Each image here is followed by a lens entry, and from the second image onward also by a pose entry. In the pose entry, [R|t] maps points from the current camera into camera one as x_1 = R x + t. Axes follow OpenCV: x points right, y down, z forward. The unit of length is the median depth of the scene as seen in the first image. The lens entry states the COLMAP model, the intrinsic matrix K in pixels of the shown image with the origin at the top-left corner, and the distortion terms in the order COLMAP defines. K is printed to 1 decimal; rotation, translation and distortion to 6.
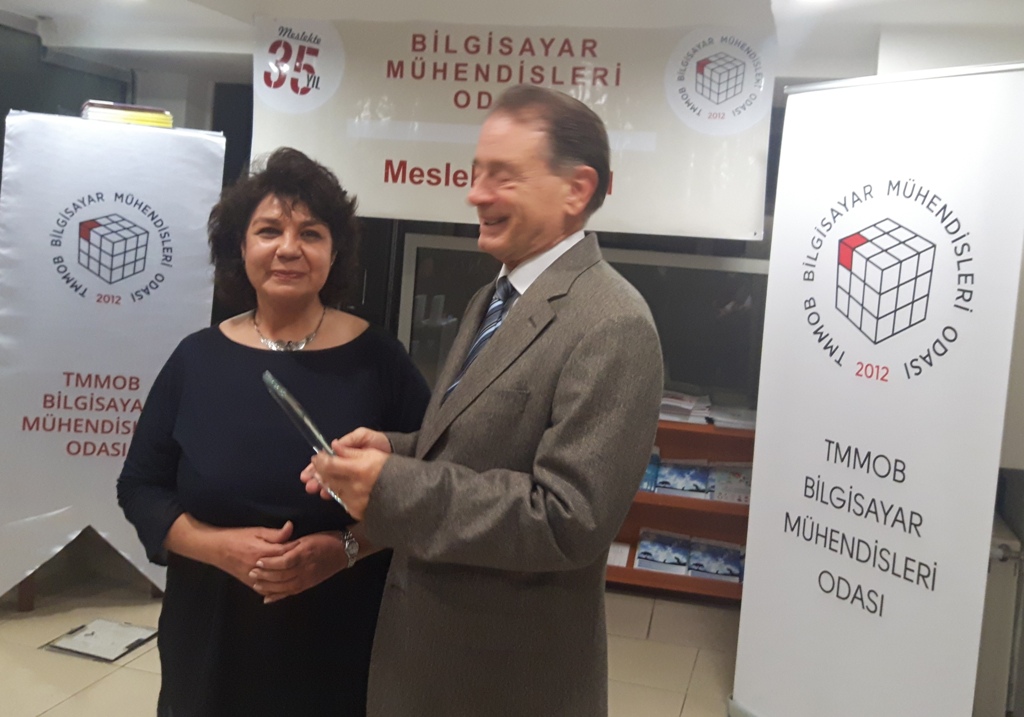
lens RADIAL K [[951.8, 0, 535.8], [0, 951.8, 266.8], [0, 0, 1]] dist [0.204935, -0.540285]
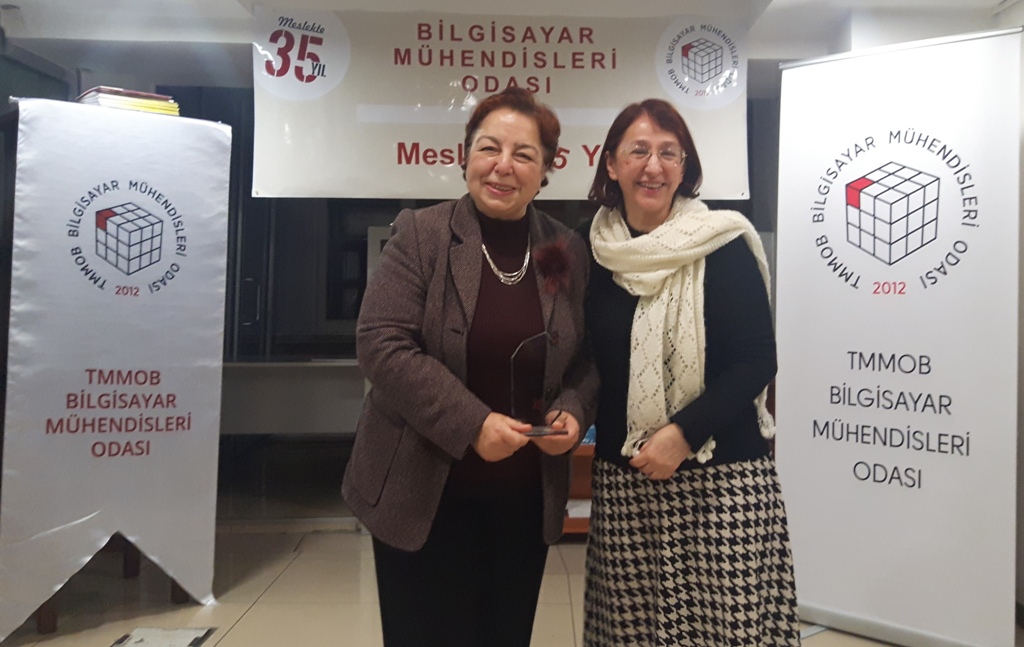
lens RADIAL K [[956.2, 0, 541.0], [0, 956.2, 265.0], [0, 0, 1]] dist [0.217378, -0.492050]
pose [[0.962184, -0.058449, 0.266055, -0.313882], [0.069477, 0.997063, -0.032222, 0.070211], [-0.263391, 0.049488, 0.963419, -0.048788]]
